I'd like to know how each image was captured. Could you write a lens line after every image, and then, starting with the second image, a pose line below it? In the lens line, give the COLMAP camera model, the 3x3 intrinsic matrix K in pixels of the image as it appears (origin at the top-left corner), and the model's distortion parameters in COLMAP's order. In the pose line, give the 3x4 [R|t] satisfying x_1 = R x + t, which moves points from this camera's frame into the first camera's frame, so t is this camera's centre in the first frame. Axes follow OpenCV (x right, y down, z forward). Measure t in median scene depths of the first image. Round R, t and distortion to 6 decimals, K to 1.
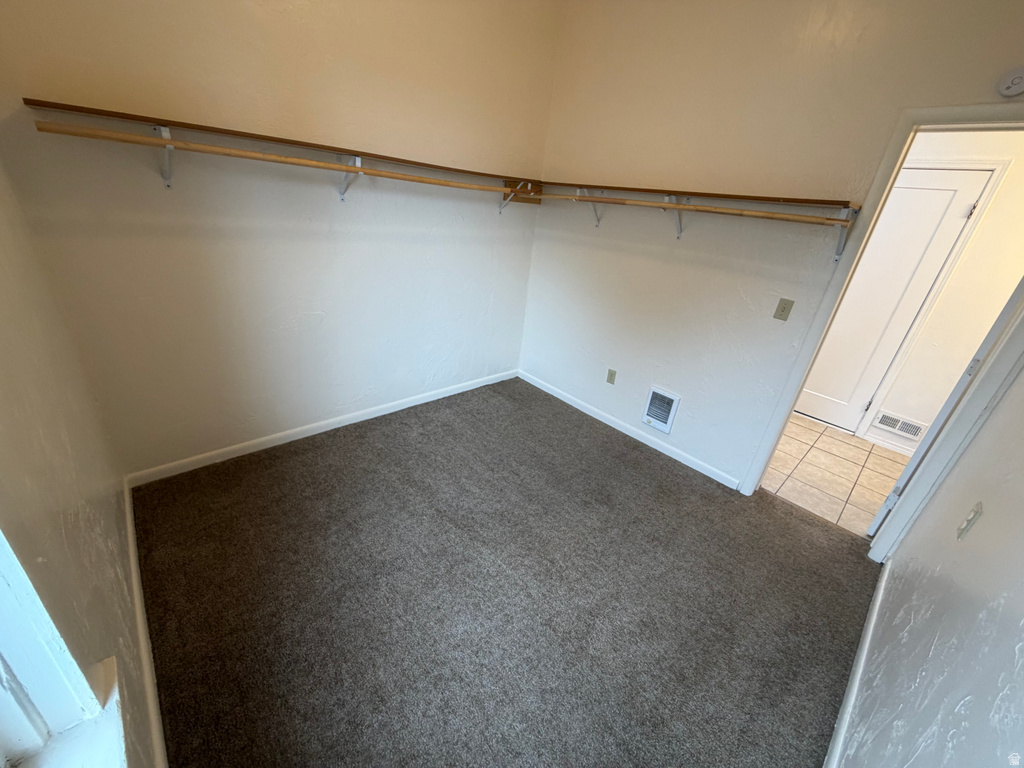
lens RADIAL K [[406.1, 0, 511.6], [0, 406.1, 381.3], [0, 0, 1]] dist [-0.002426, -0.000182]
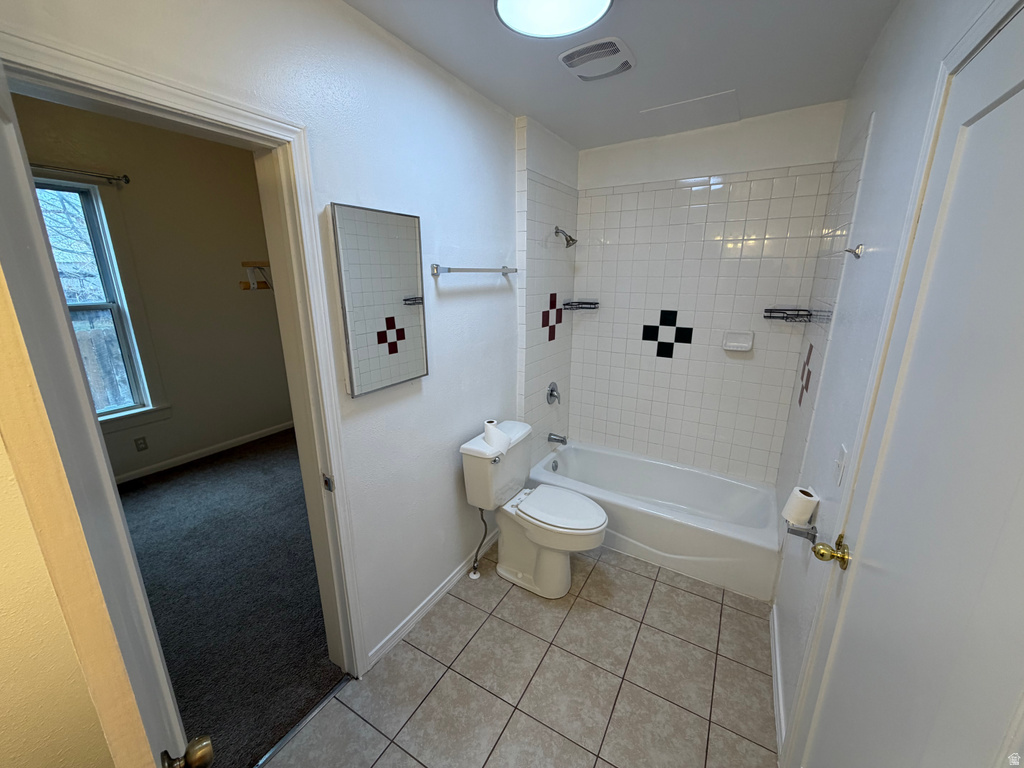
lens RADIAL K [[406.1, 0, 508.8], [0, 406.1, 382.3], [0, 0, 1]] dist [-0.002426, -0.000182]
pose [[0.286435, 0.149759, -0.946323, 1.358484], [-0.367018, 0.929517, 0.036010, -0.321997], [0.885016, 0.337003, 0.321210, 0.957280]]
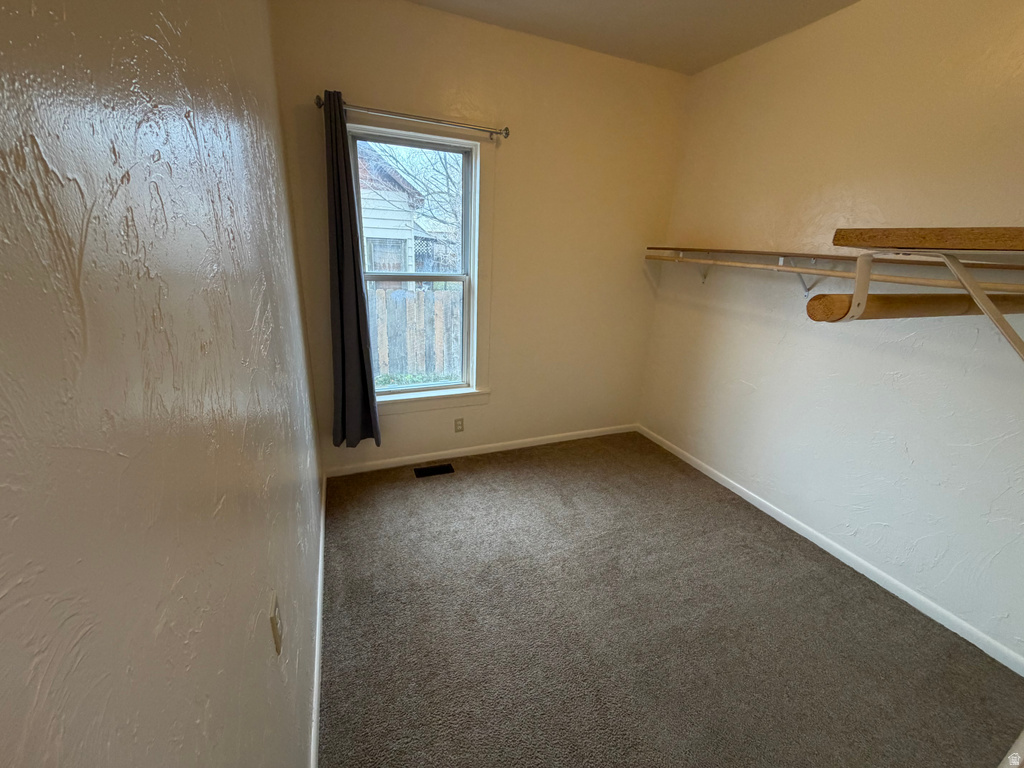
lens RADIAL K [[406.1, 0, 512.5], [0, 406.1, 385.0], [0, 0, 1]] dist [-0.002426, -0.000182]
pose [[-0.337750, 0.192420, -0.921357, 0.844308], [-0.465607, 0.816567, 0.341217, -0.253035], [0.818007, 0.544236, -0.186203, 0.672658]]
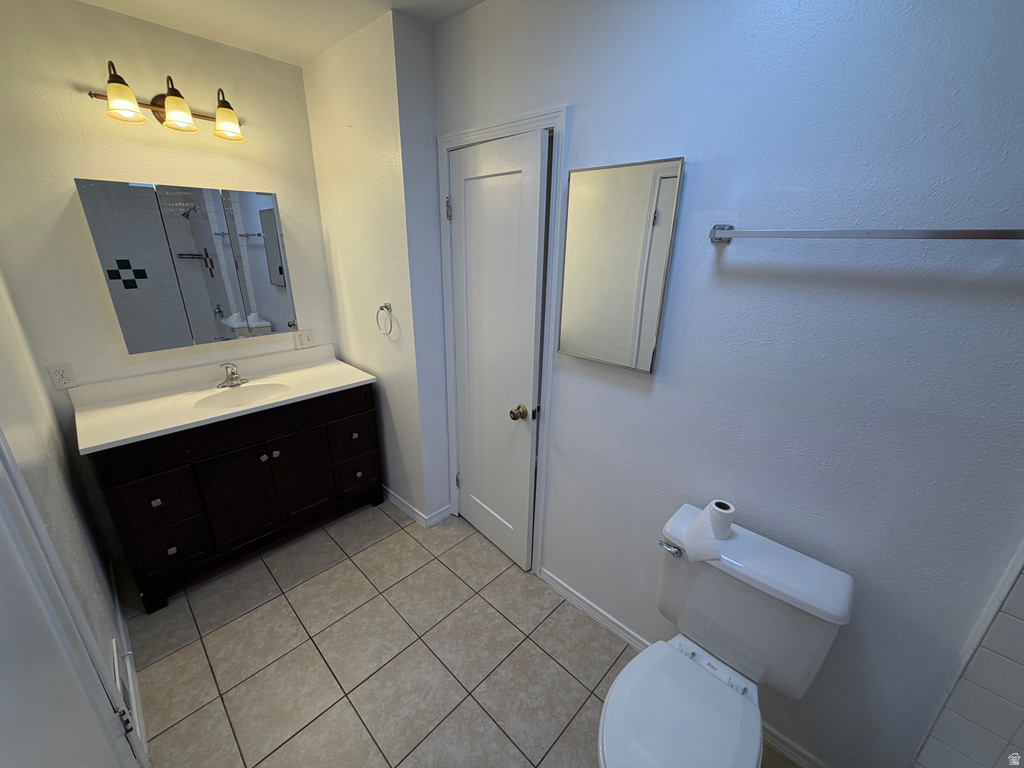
lens RADIAL K [[406.1, 0, 509.9], [0, 406.1, 383.4], [0, 0, 1]] dist [-0.002426, -0.000182]
pose [[-0.992324, -0.086360, -0.088518, 0.850122], [-0.123602, 0.715847, 0.687231, -0.614404], [0.004015, 0.692896, -0.721026, 1.484034]]
